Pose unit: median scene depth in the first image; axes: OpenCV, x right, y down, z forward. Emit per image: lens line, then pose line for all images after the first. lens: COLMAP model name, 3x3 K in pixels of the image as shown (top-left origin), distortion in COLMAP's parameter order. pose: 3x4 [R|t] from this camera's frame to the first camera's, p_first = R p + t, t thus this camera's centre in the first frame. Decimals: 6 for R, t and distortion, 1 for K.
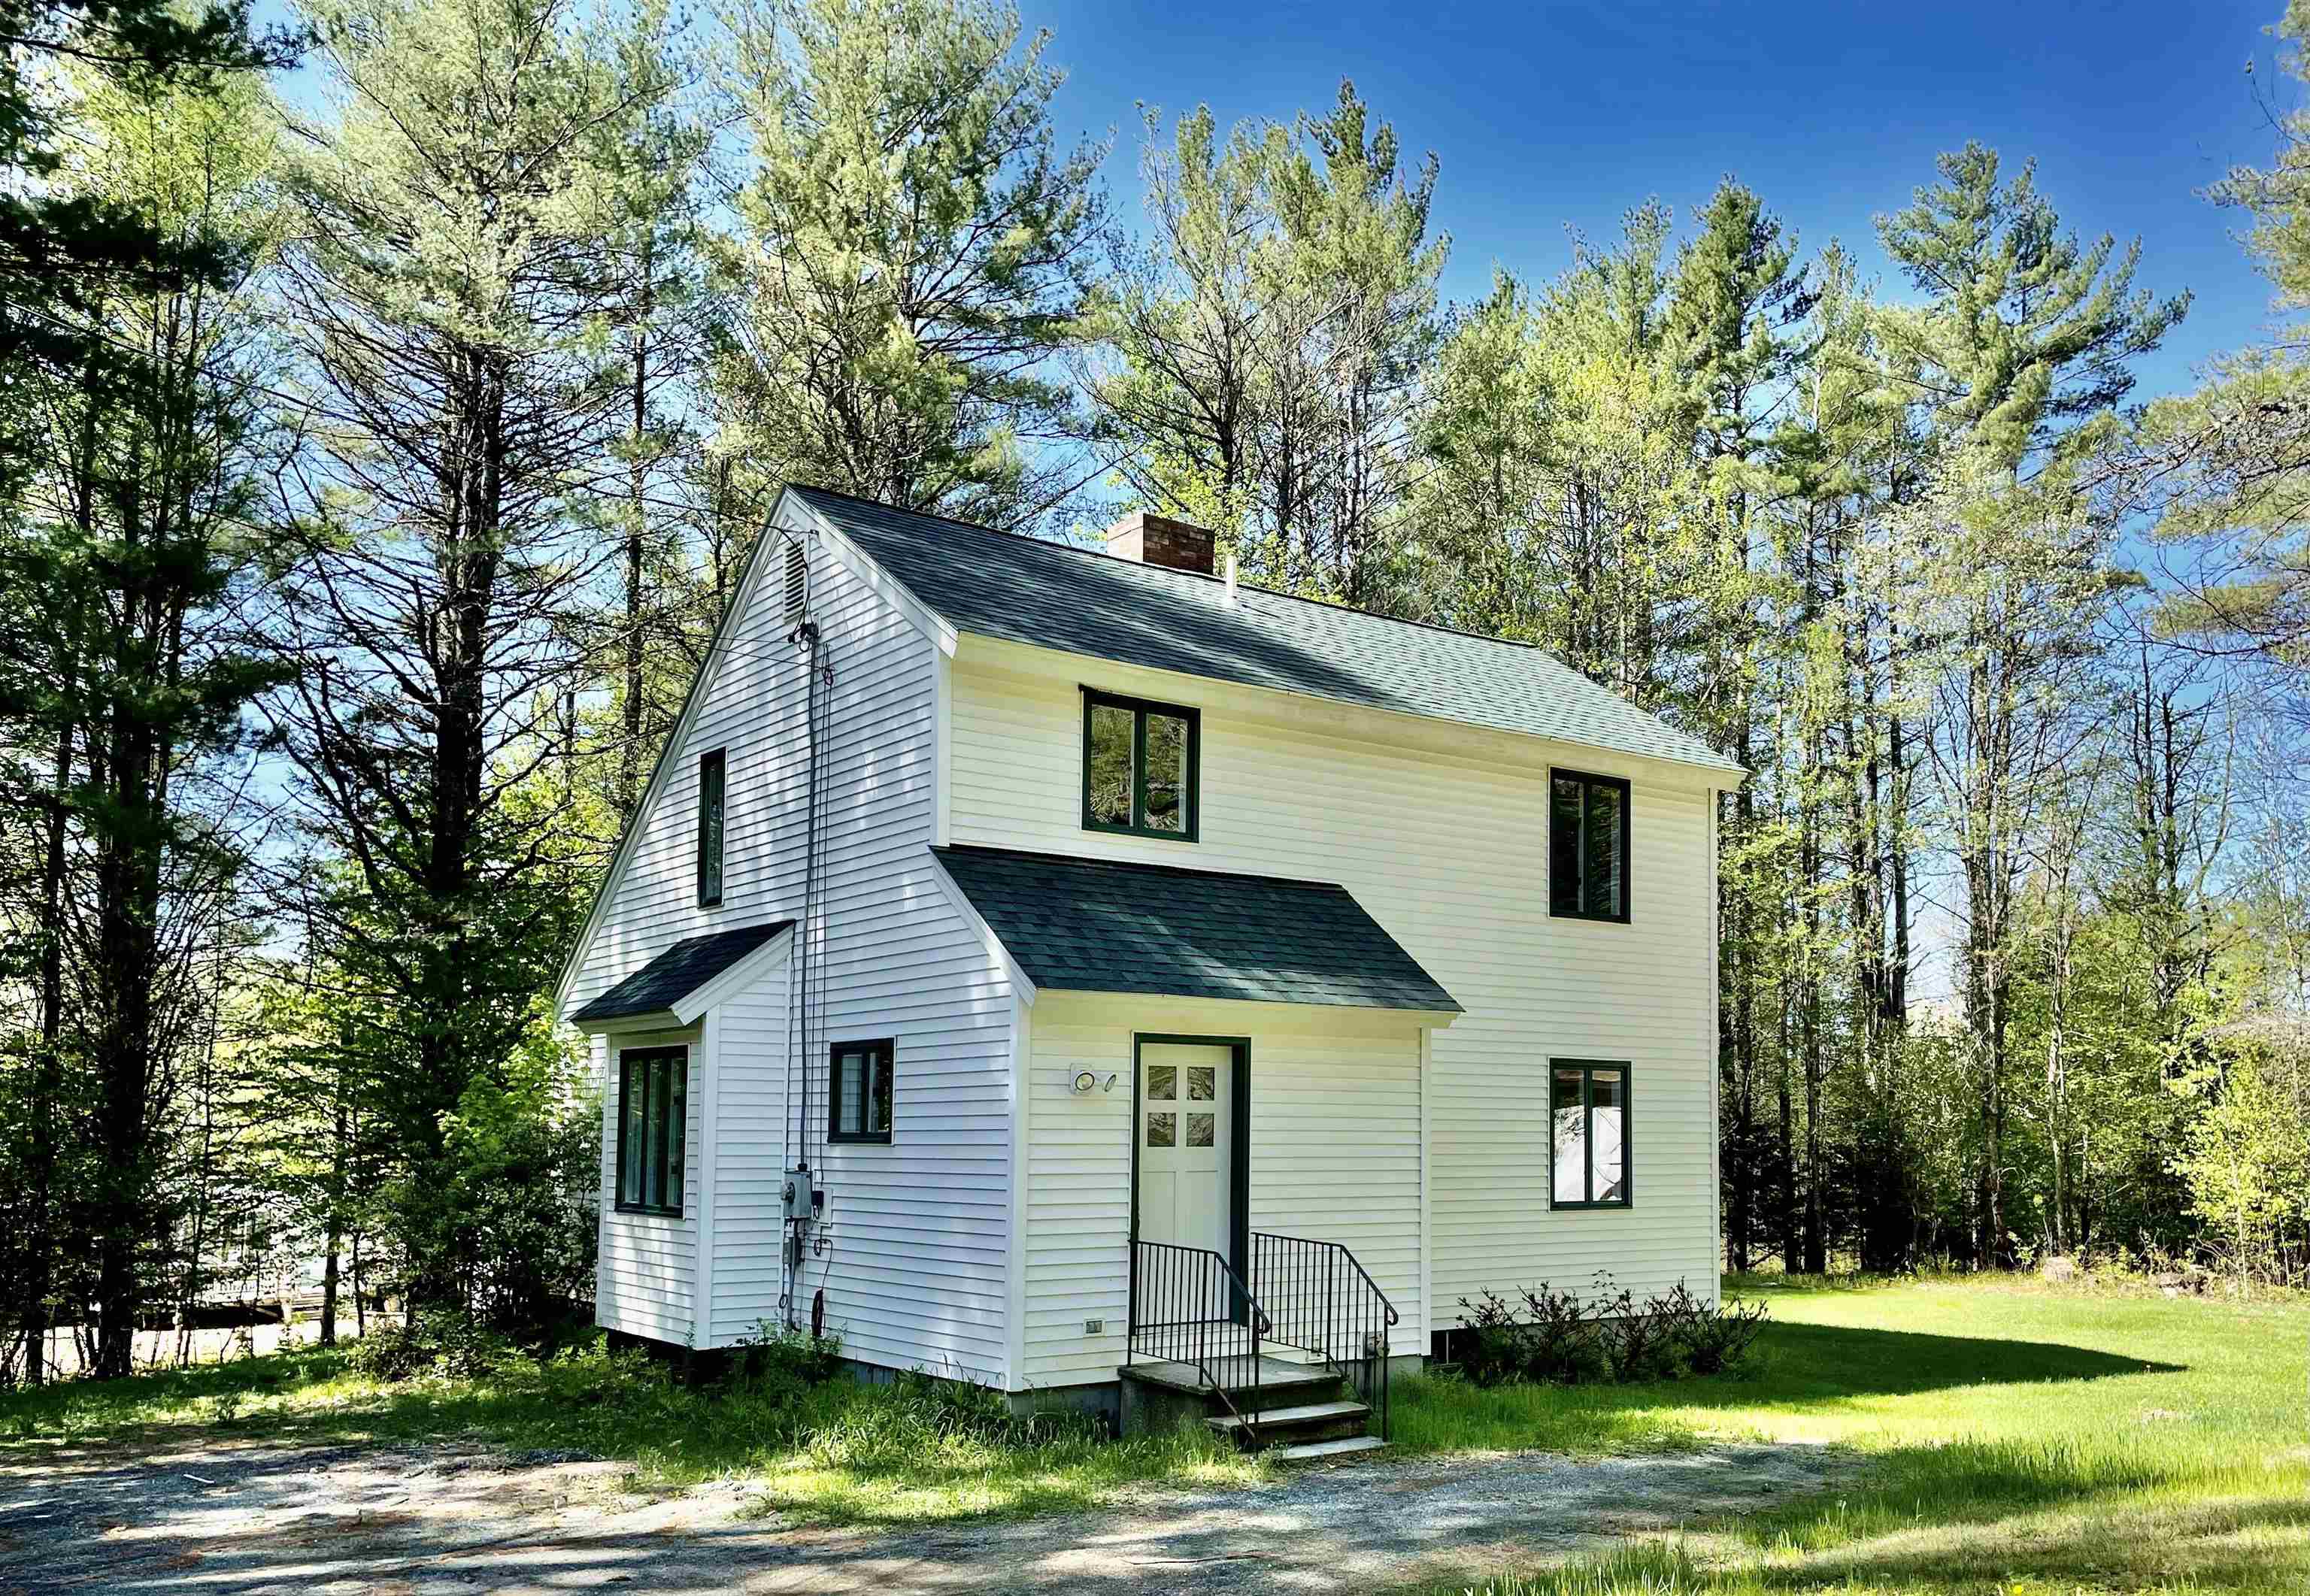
lens RADIAL K [[1993.7, 0, 1320.3], [0, 1993.7, 1000.7], [0, 0, 1]] dist [-0.000794, -0.008992]
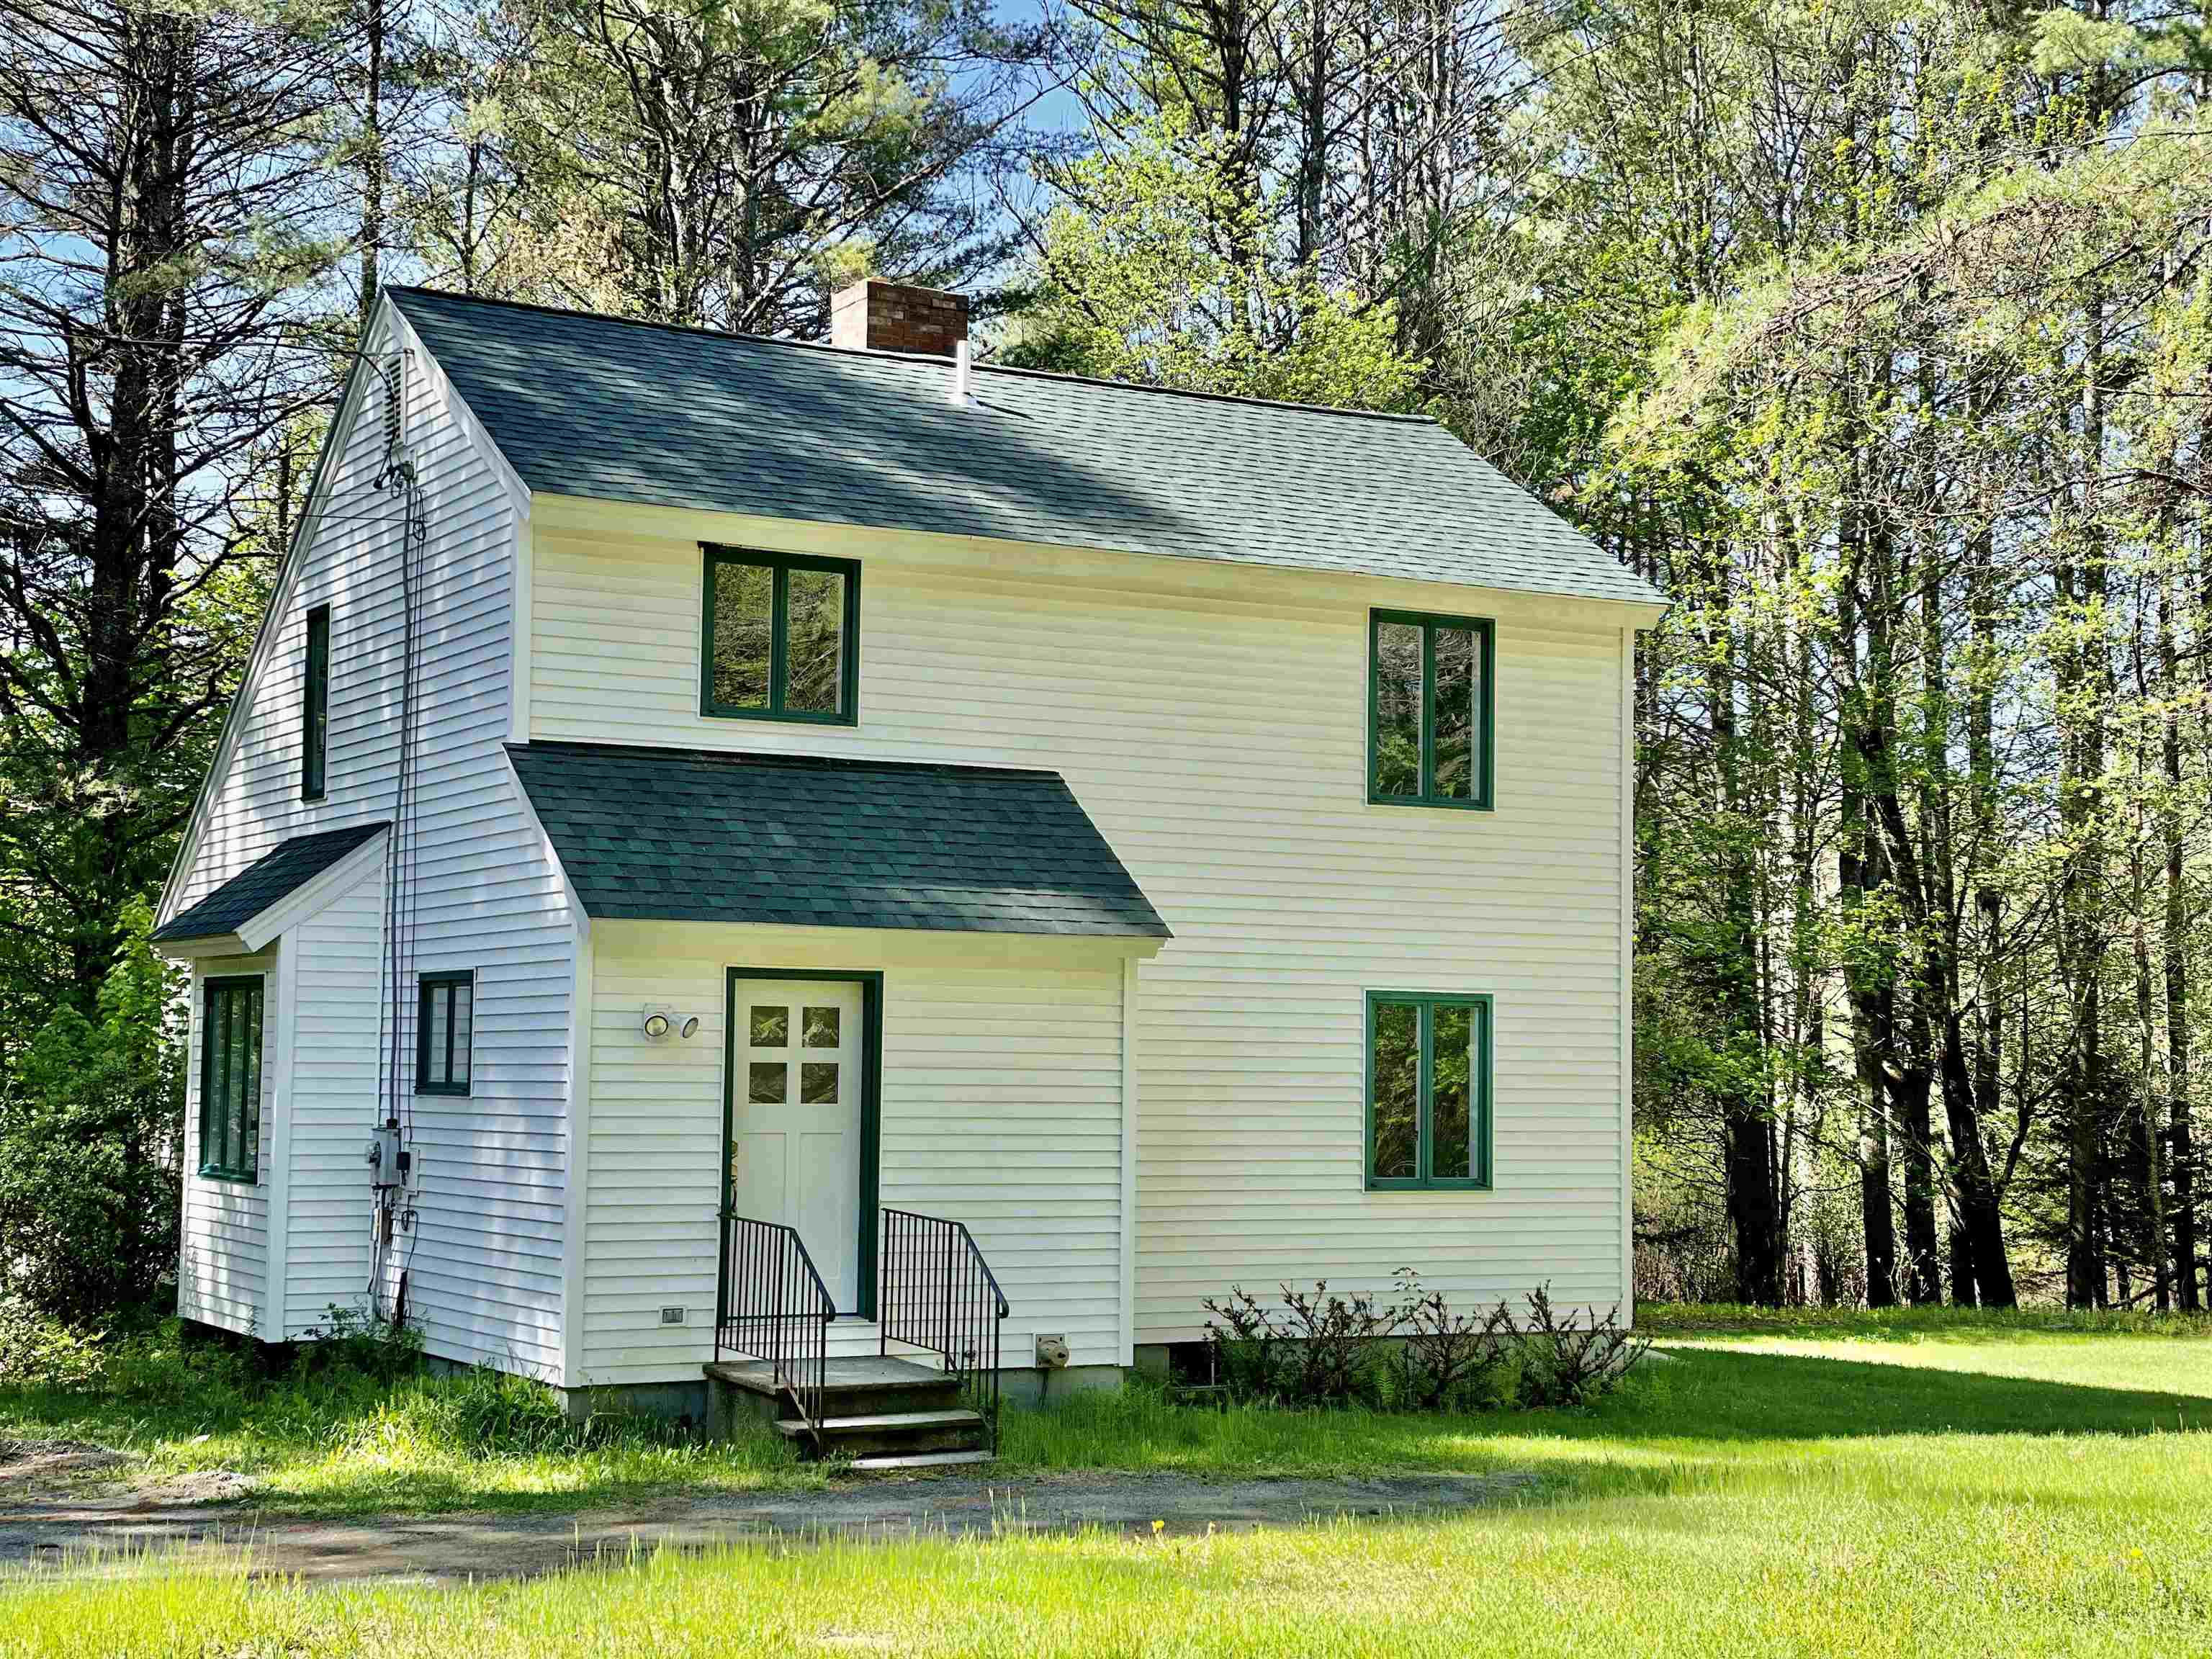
lens RADIAL K [[3386.1, 0, 1106.0], [0, 3386.1, 829.5], [0, 0, 1]] dist [-0.007049, 0.132114]
pose [[0.986296, -0.003686, -0.164942, 0.267824], [0.002704, 0.999977, -0.006178, -0.029103], [0.164961, 0.005647, 0.986284, -0.339746]]
